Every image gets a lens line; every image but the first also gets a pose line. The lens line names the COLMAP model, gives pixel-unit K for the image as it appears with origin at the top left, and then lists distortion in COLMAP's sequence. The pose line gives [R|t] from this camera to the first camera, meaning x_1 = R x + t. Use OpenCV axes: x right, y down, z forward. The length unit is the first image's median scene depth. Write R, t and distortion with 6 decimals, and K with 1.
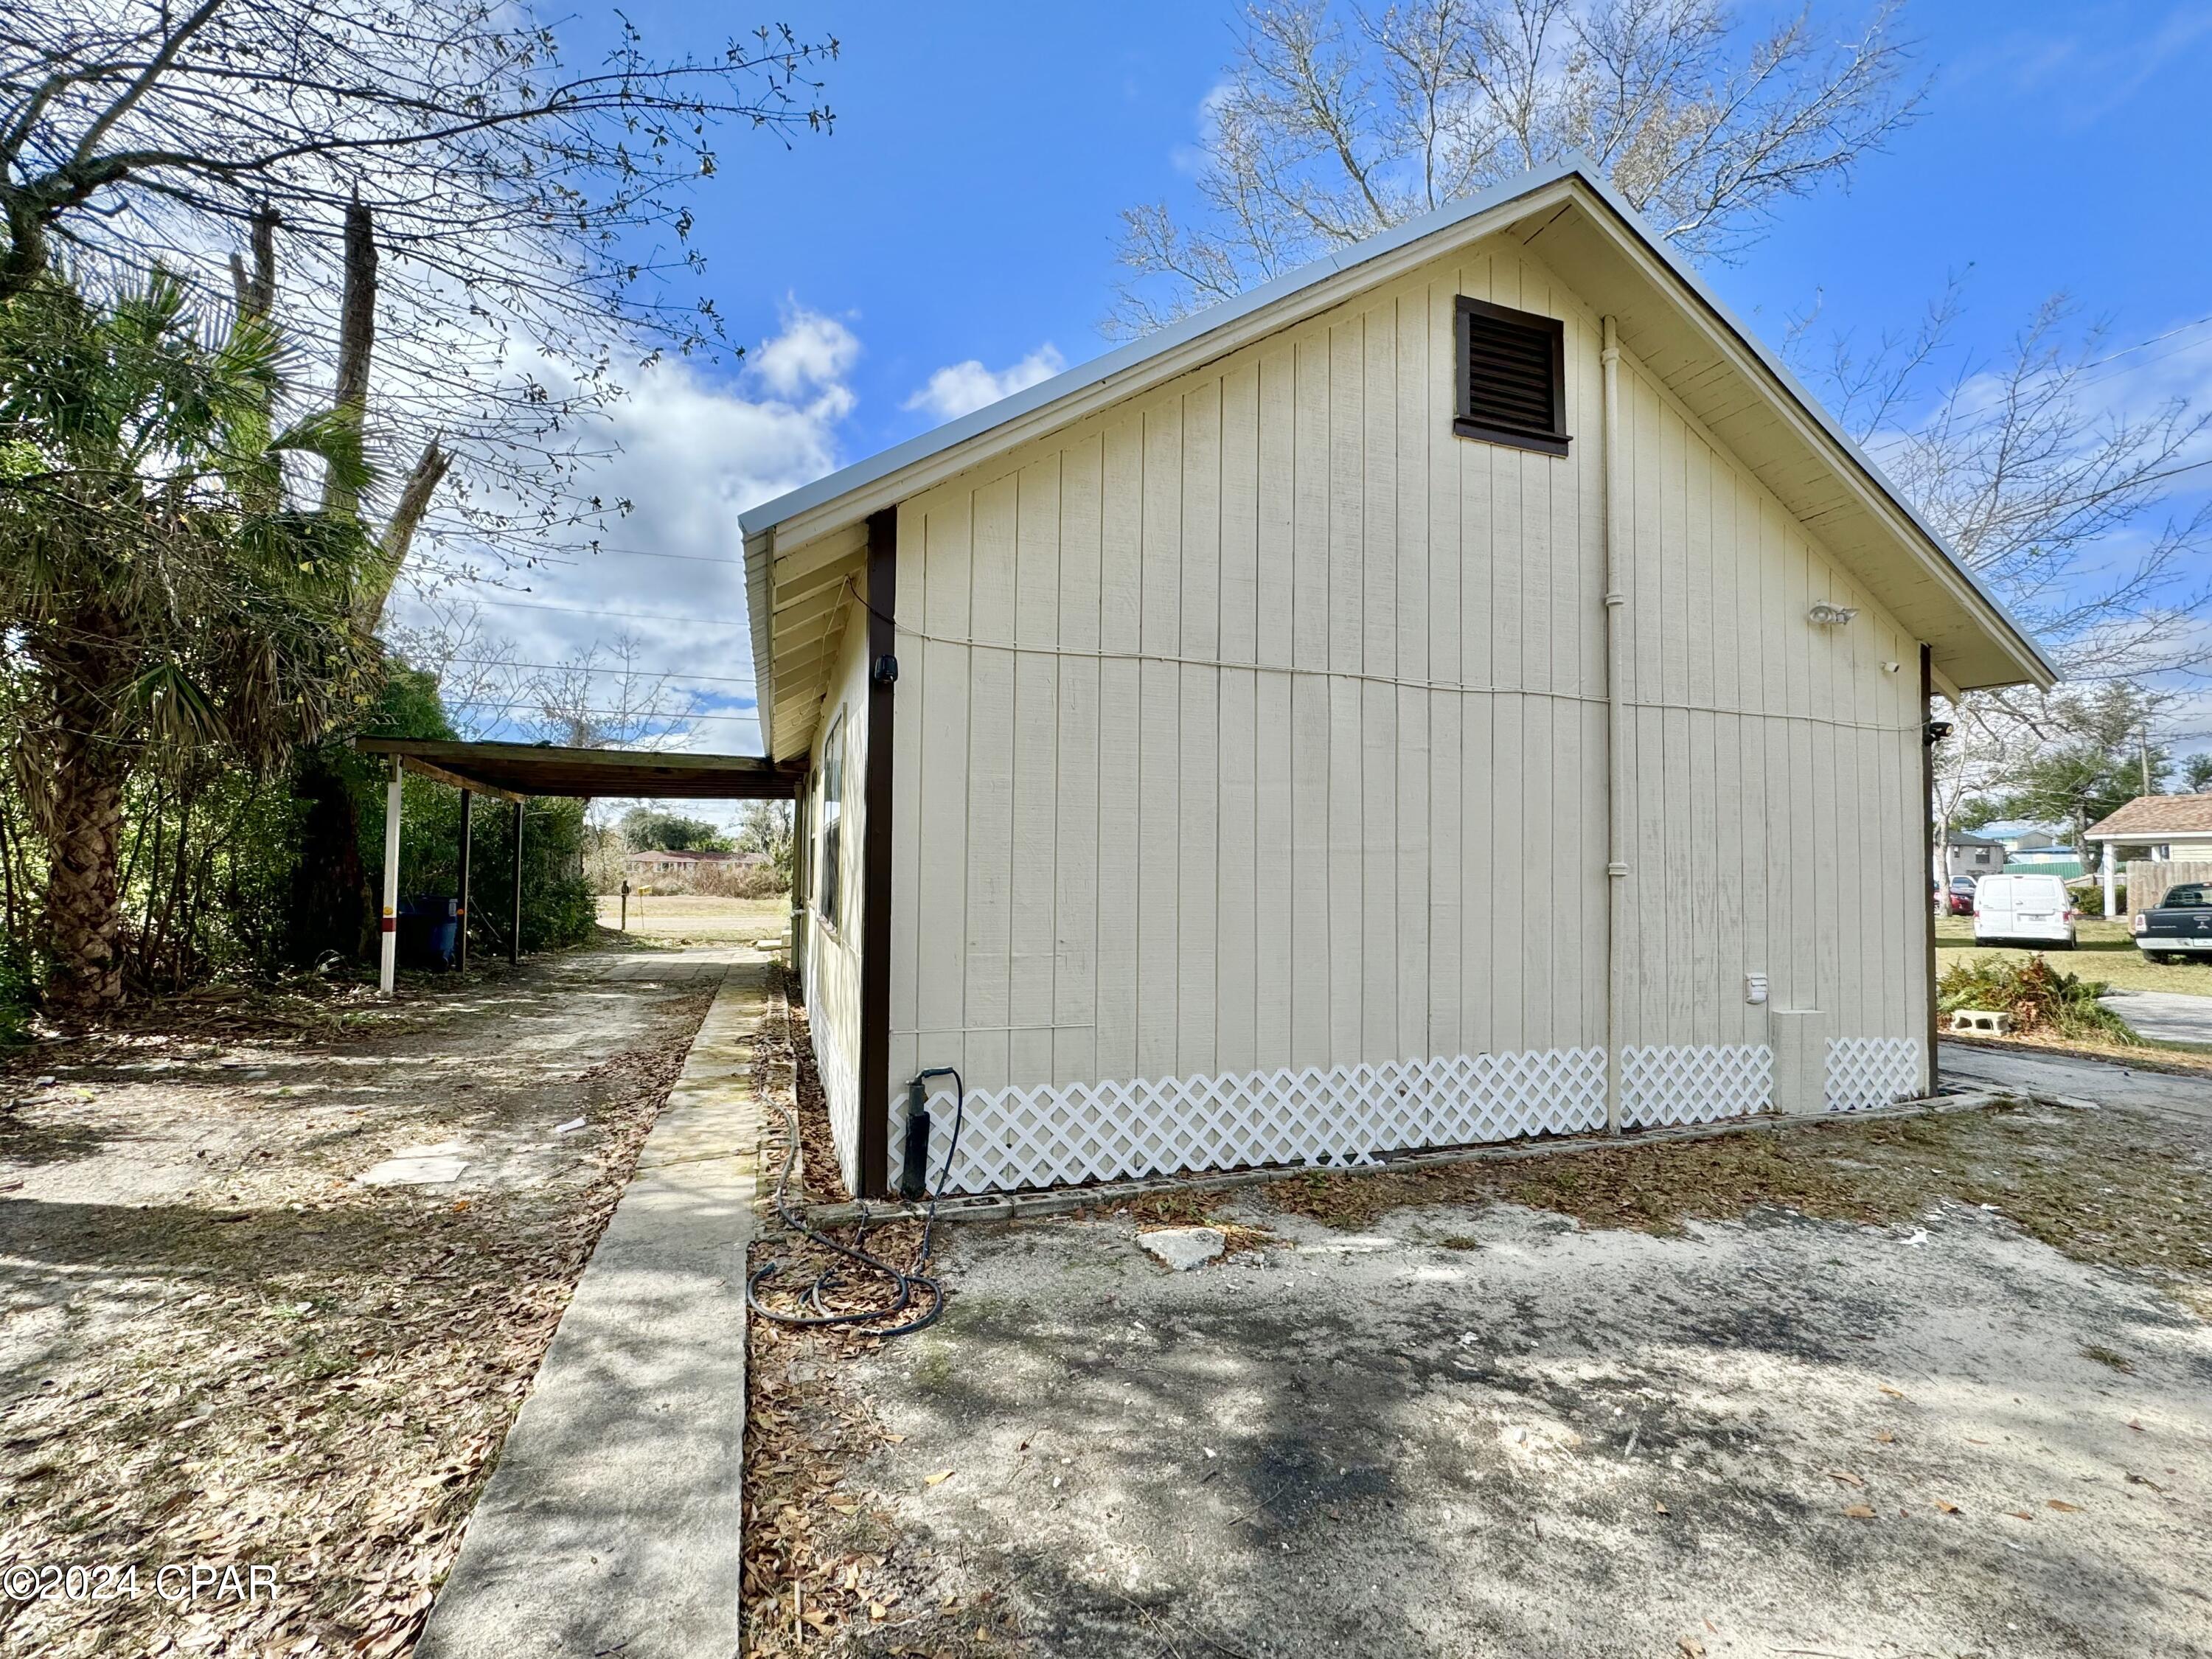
lens RADIAL K [[963.9, 0, 1103.7], [0, 963.9, 828.4], [0, 0, 1]] dist [0.000082, 0.000841]
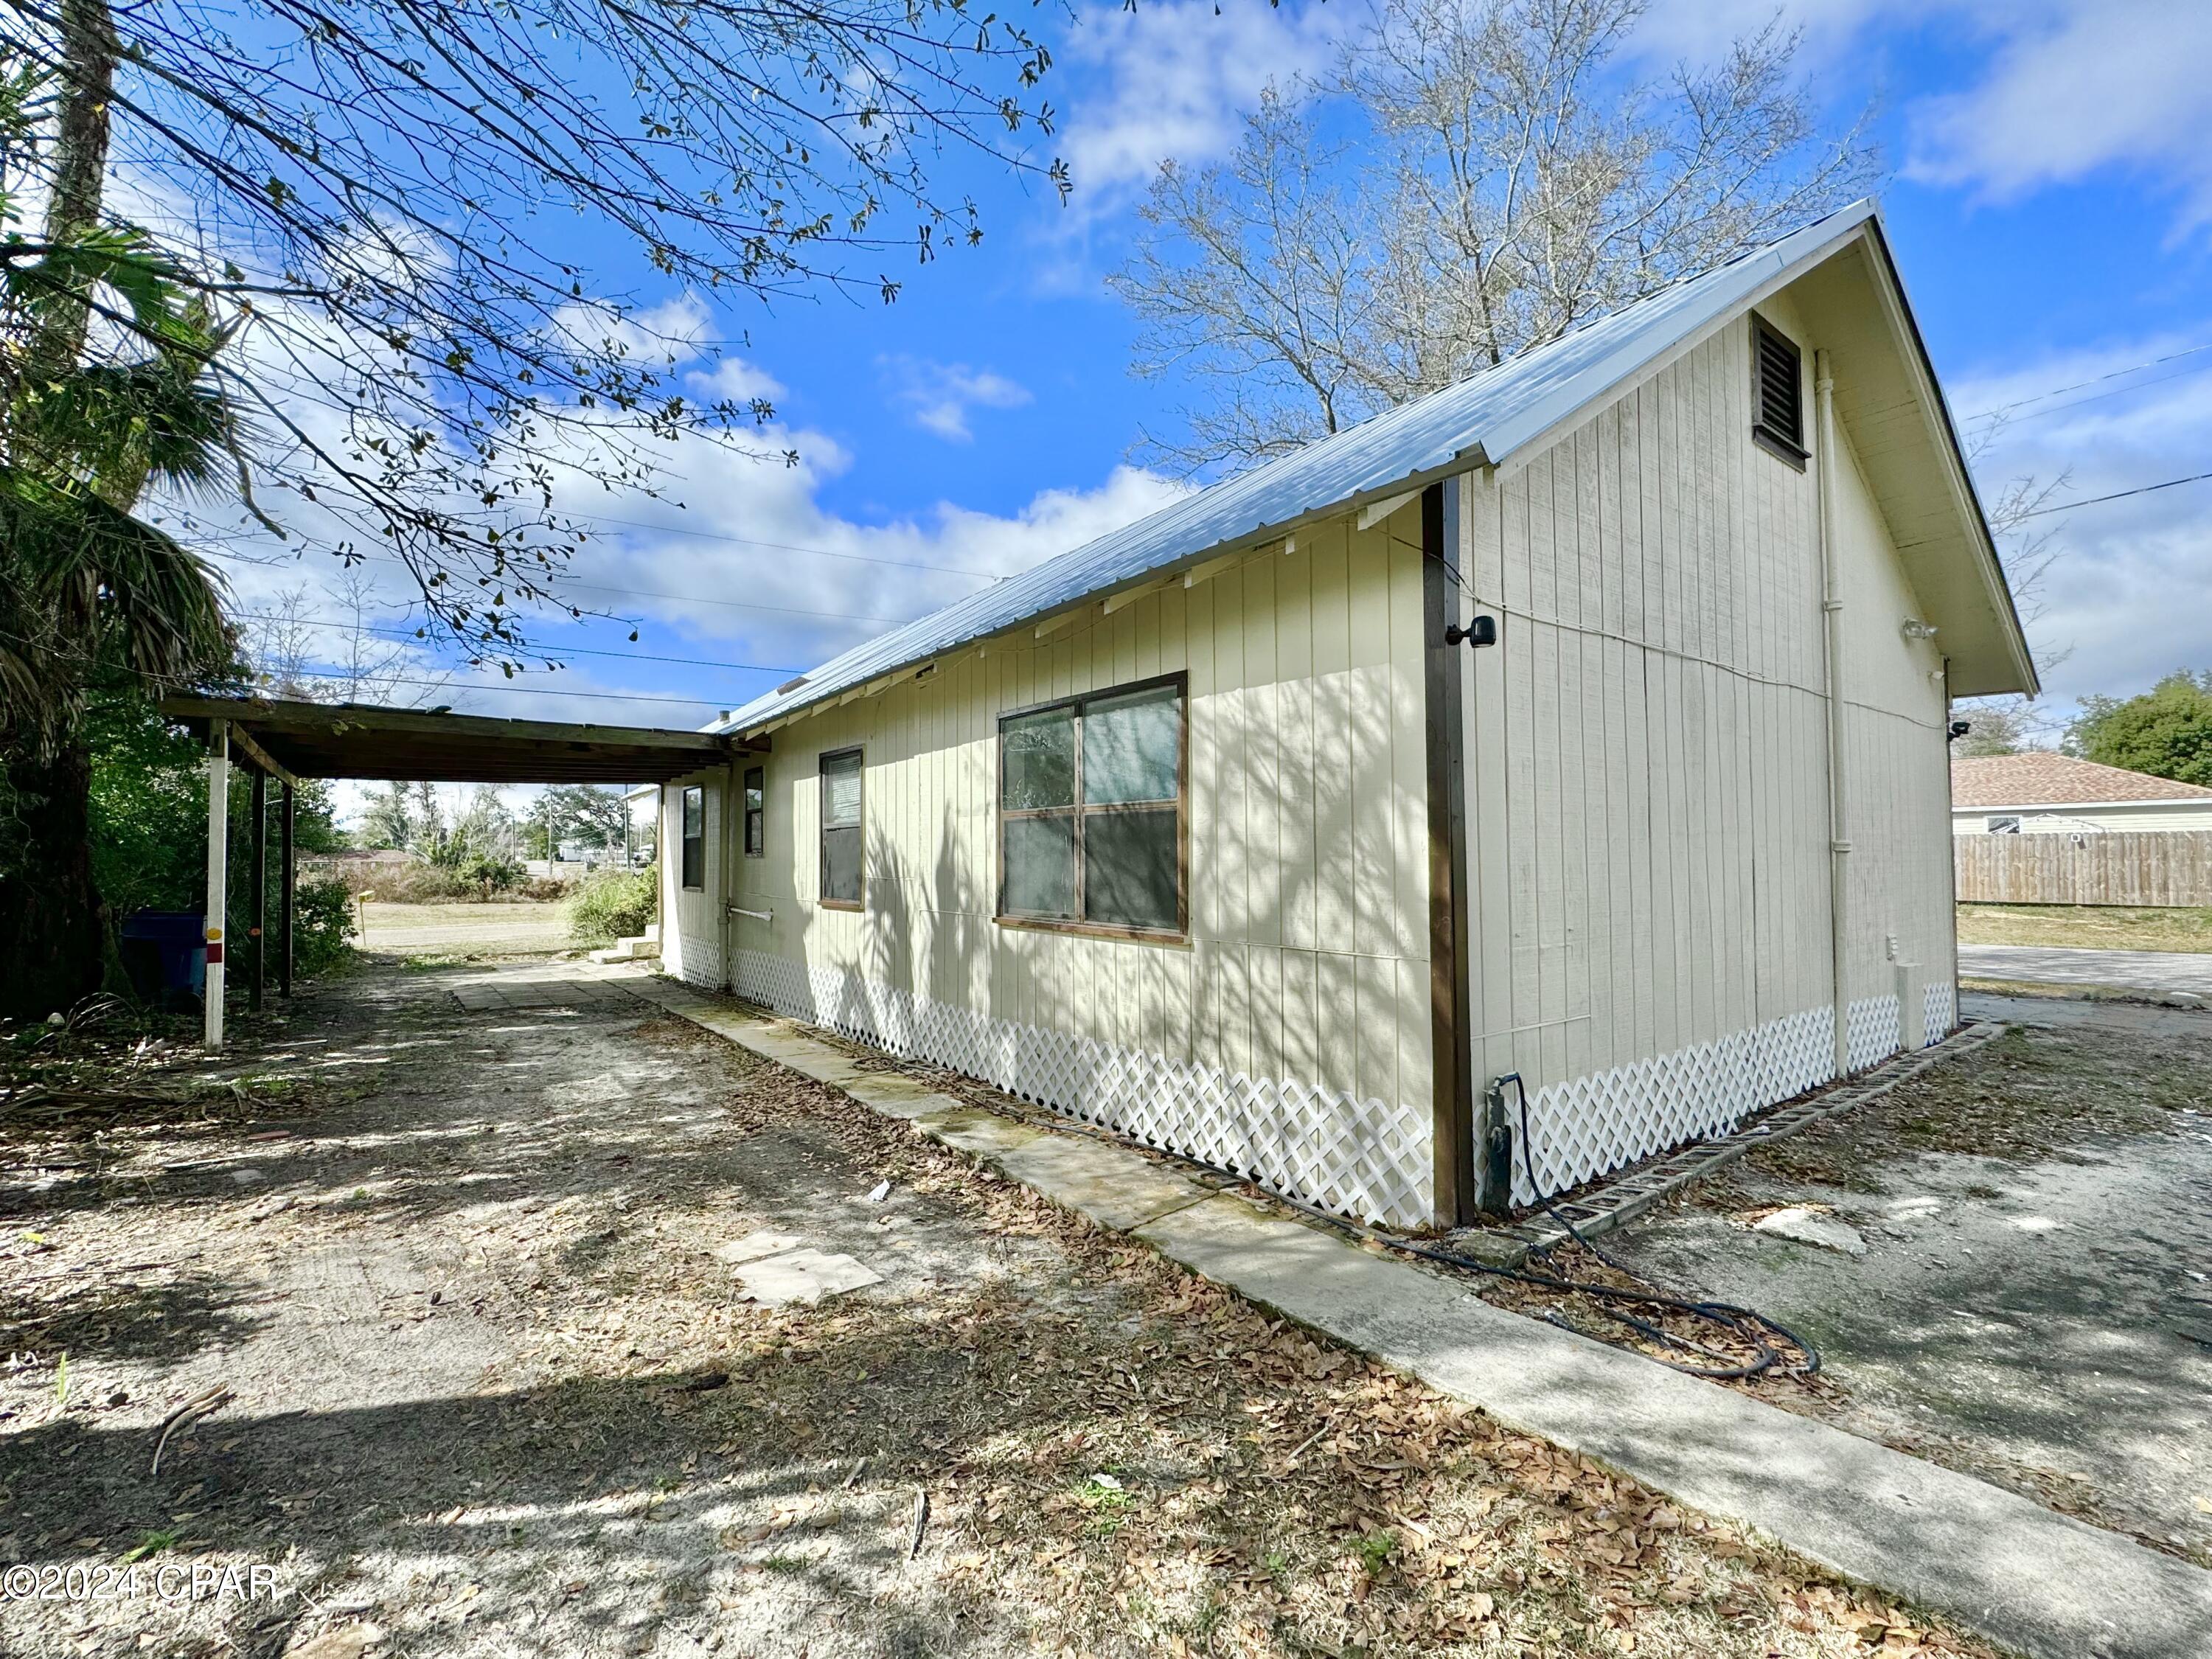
lens RADIAL K [[963.9, 0, 1111.1], [0, 963.9, 829.8], [0, 0, 1]] dist [0.000082, 0.000841]
pose [[0.951263, -0.010683, 0.308197, -0.677507], [0.006655, 0.999878, 0.014117, 0.002105], [-0.308310, -0.011378, 0.951218, 0.212398]]
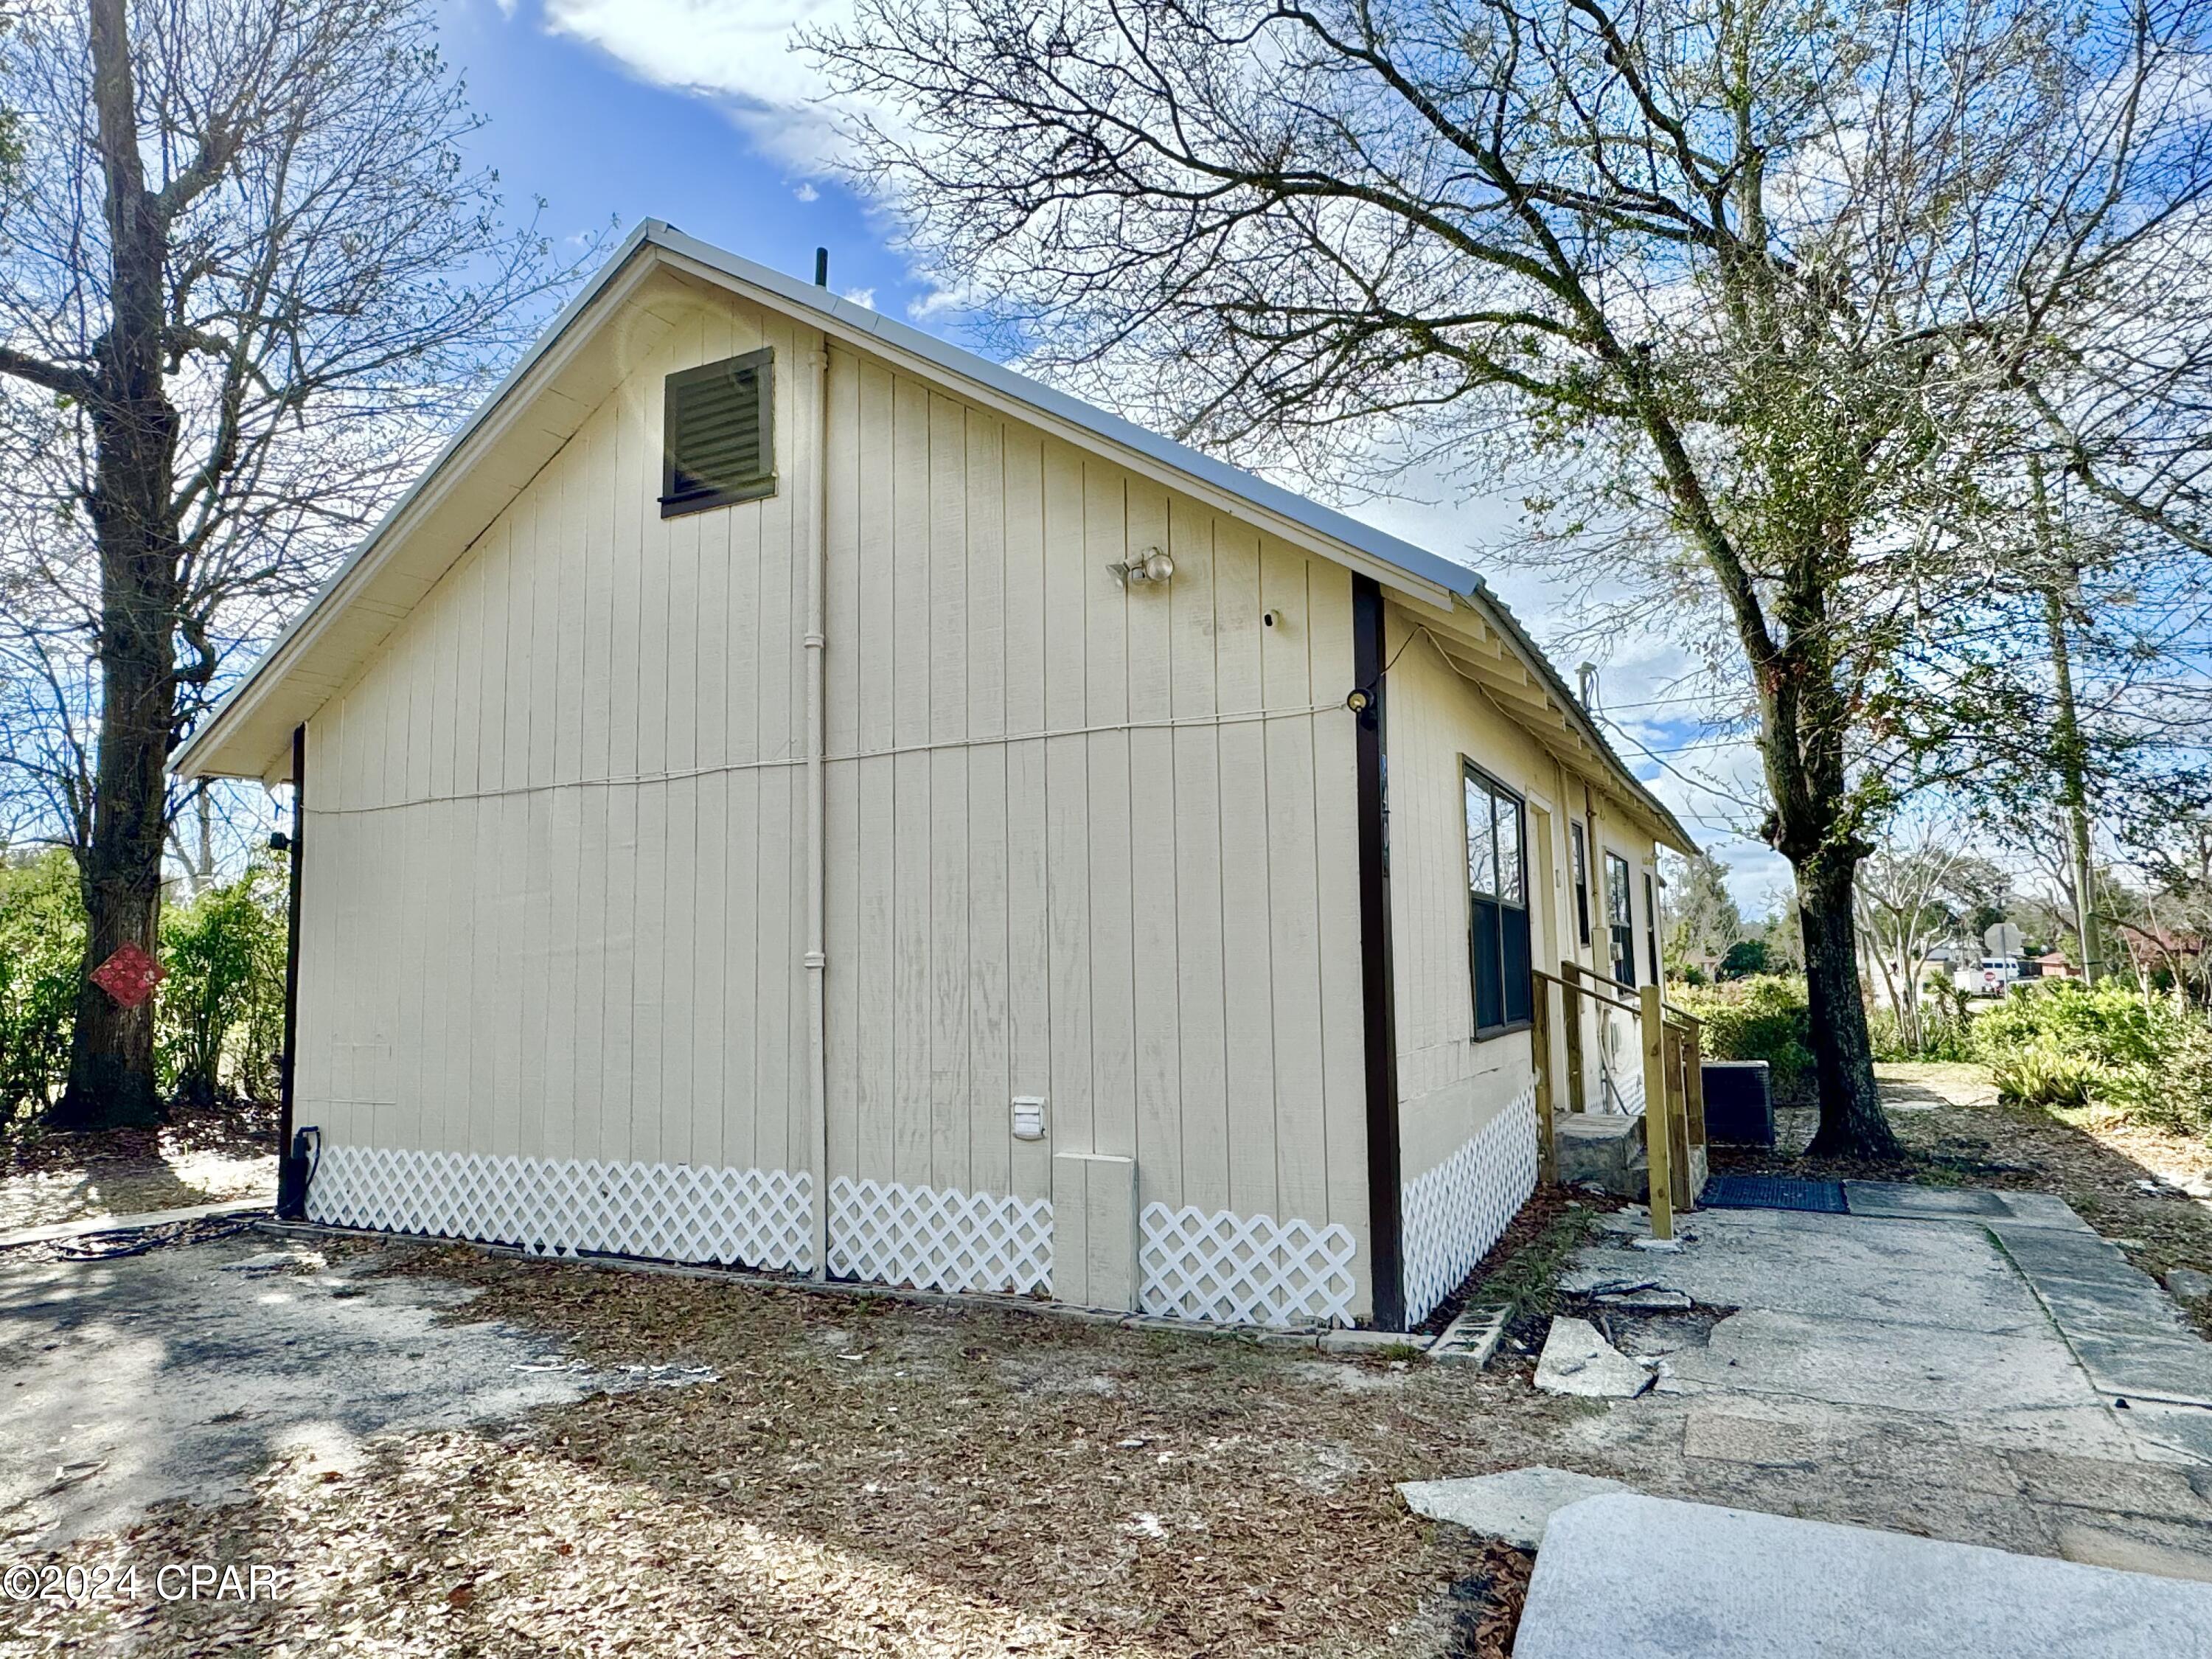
lens RADIAL K [[1370.6, 0, 1105.8], [0, 1370.6, 836.4], [0, 0, 1]] dist [-0.009369, 0.000311]
pose [[0.693251, -0.098098, -0.713988, 1.689312], [0.054330, 0.994987, -0.083954, 0.053115], [0.718645, 0.019410, 0.695106, 0.379230]]
